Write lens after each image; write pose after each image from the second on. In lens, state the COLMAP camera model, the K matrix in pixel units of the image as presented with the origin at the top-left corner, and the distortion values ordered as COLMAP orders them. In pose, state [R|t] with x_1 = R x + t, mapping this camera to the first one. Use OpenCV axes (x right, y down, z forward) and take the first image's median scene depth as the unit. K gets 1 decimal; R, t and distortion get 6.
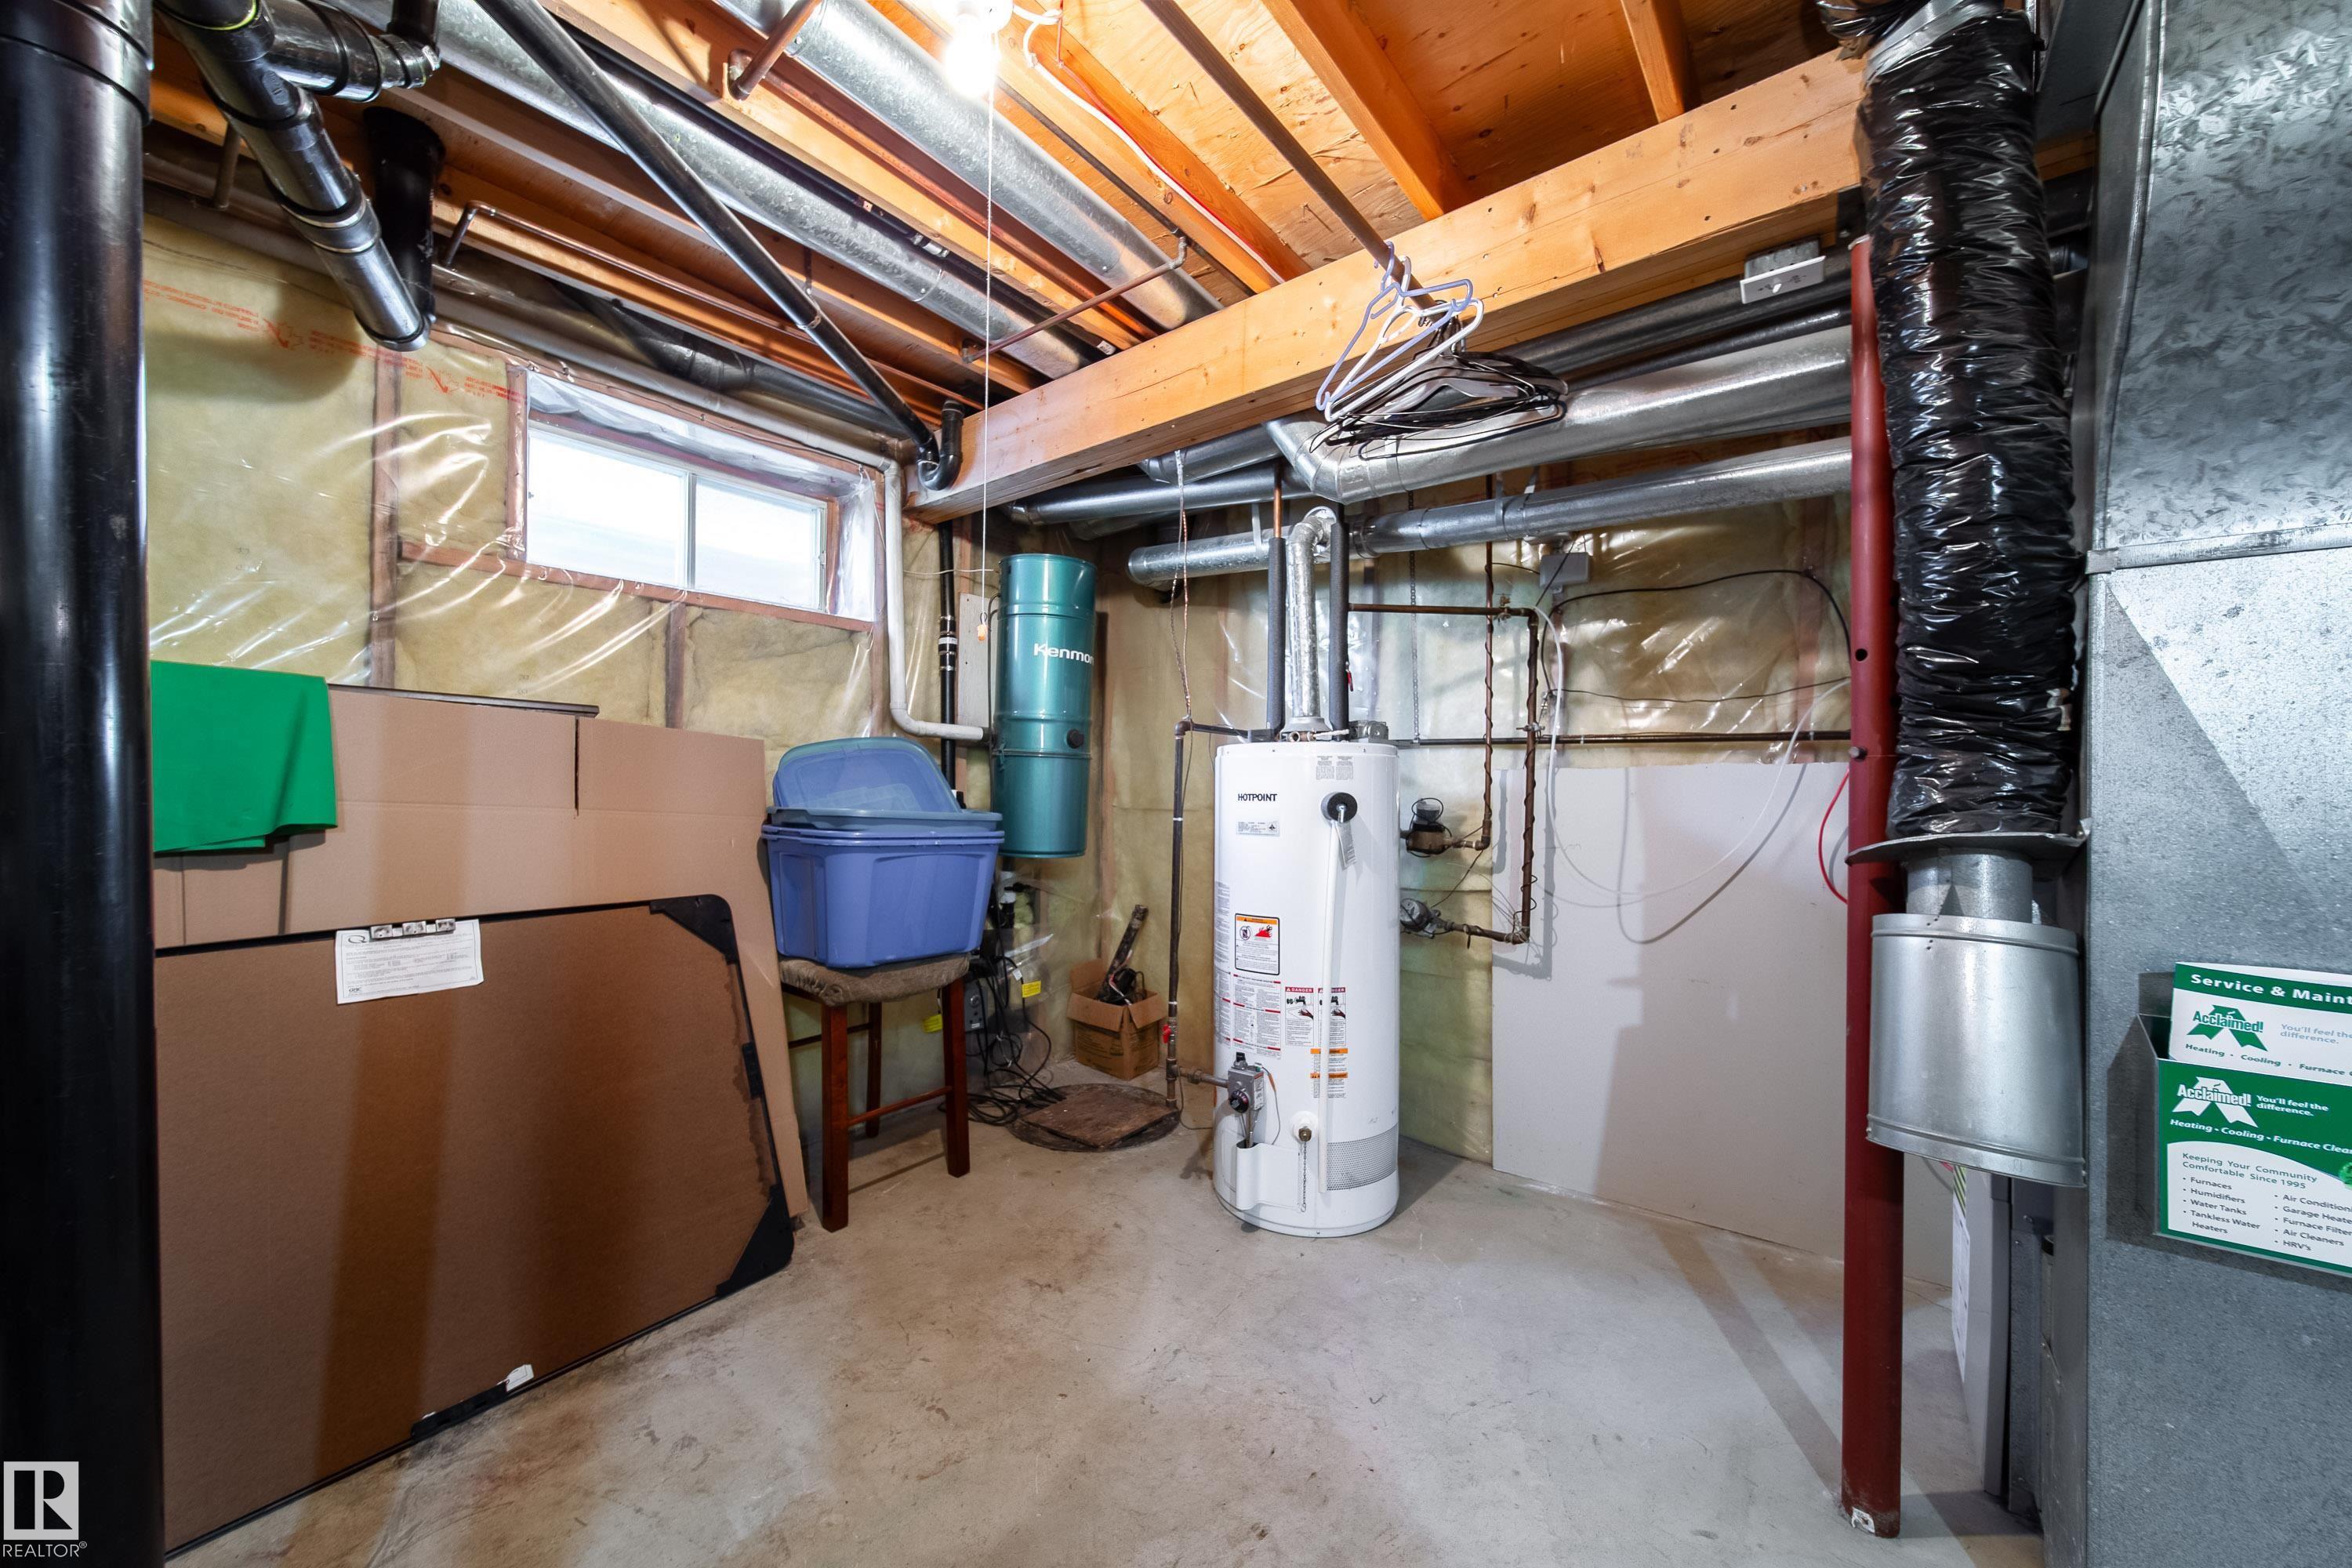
lens RADIAL K [[840.1, 0, 1179.1], [0, 840.1, 780.5], [0, 0, 1]] dist [0.005644, -0.002699]
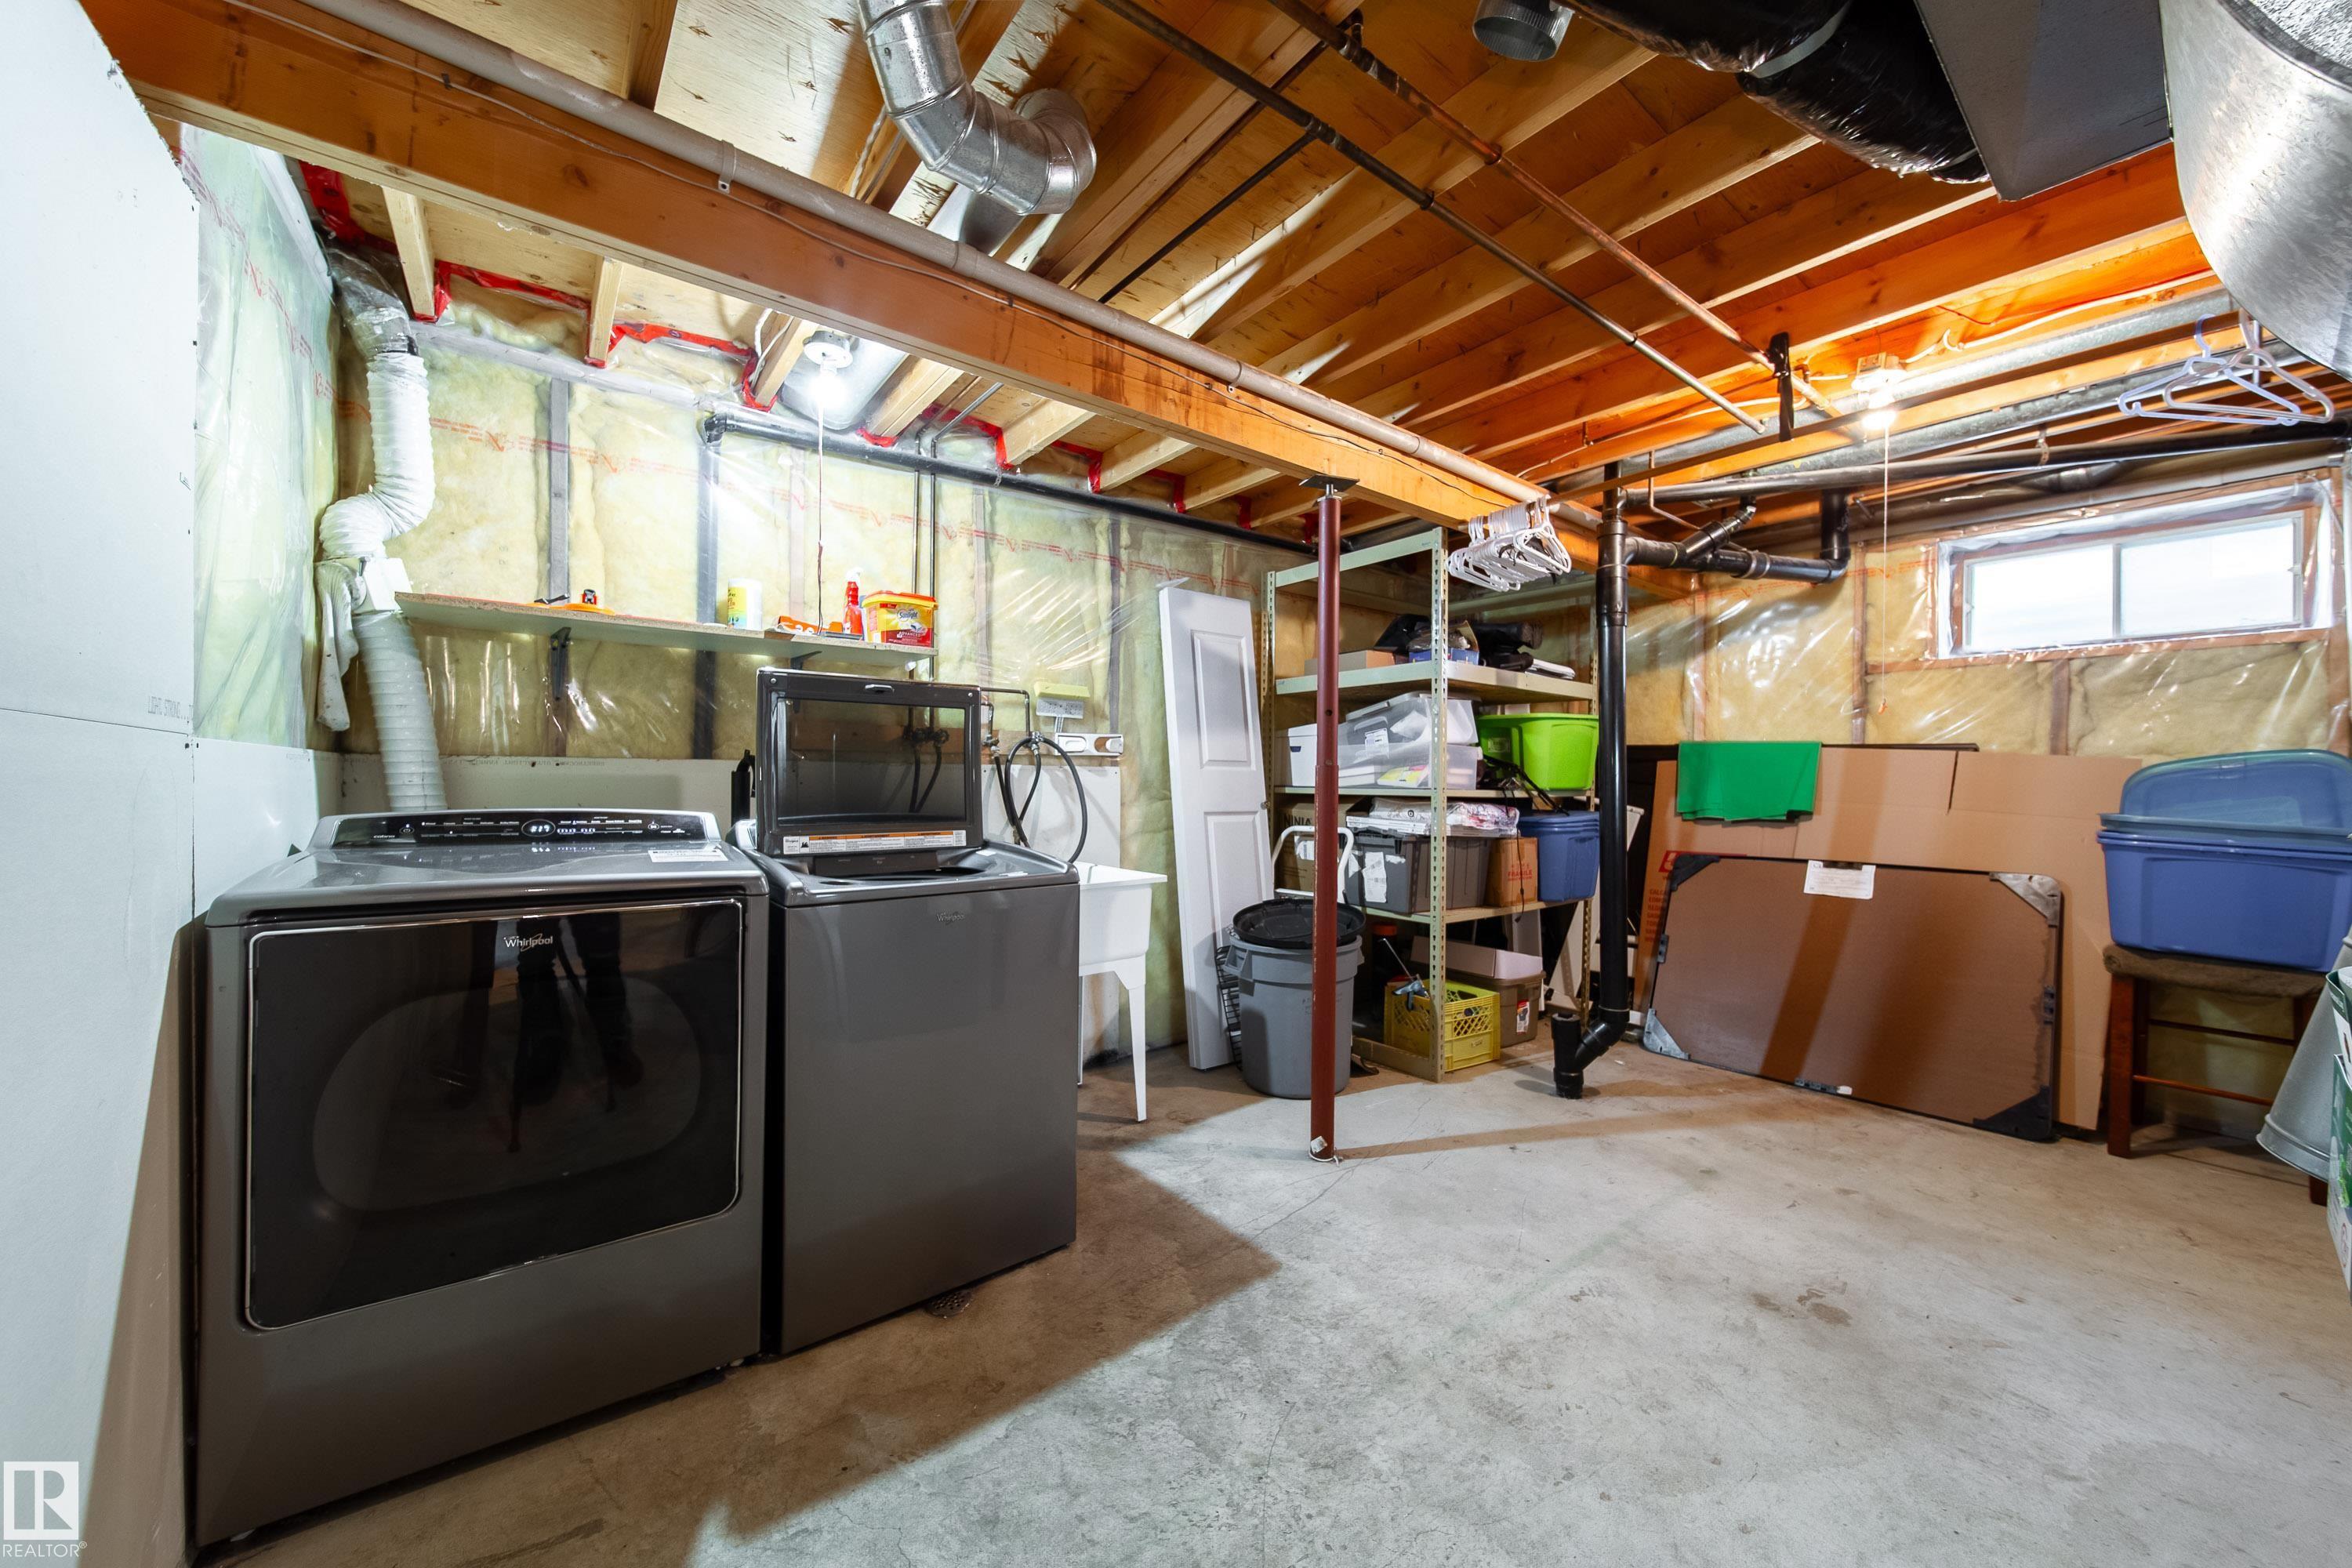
lens RADIAL K [[840.1, 0, 1179.1], [0, 840.1, 780.5], [0, 0, 1]] dist [0.005644, -0.002699]
pose [[-0.227299, -0.013338, -0.973734, 1.348761], [-0.012228, 0.999866, -0.010842, 0.015709], [0.973748, 0.009443, -0.227431, -0.074712]]
